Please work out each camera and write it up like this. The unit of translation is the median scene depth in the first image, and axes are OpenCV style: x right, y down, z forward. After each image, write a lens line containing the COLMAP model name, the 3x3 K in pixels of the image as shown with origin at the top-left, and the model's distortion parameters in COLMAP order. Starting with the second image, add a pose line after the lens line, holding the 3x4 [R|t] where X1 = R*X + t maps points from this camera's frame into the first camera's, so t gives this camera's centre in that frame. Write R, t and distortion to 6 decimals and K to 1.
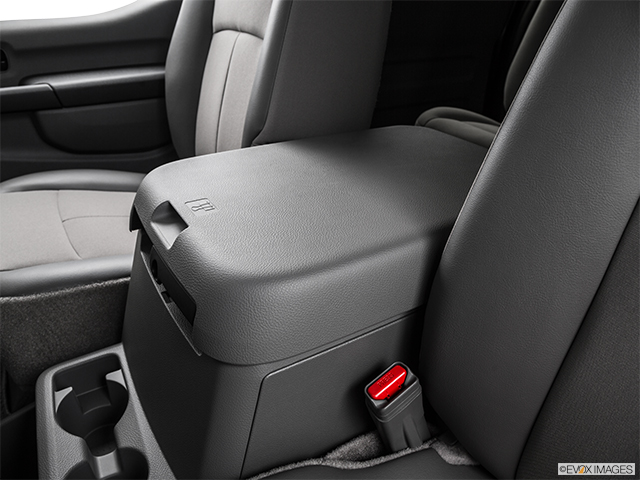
lens RADIAL K [[482.5, 0, 320.0], [0, 482.5, 240.0], [0, 0, 1]] dist [-0.080517, 0.002984]
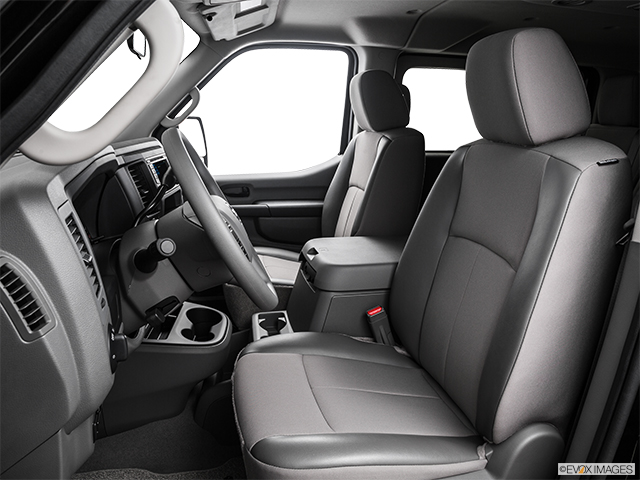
lens RADIAL K [[482.5, 0, 320.0], [0, 482.5, 240.0], [0, 0, 1]] dist [-0.080517, 0.002984]
pose [[0.945373, 0.076461, -0.316897, 0.386422], [-0.157681, 0.958073, -0.239235, 0.342978], [0.285319, 0.276135, 0.917792, -1.013787]]
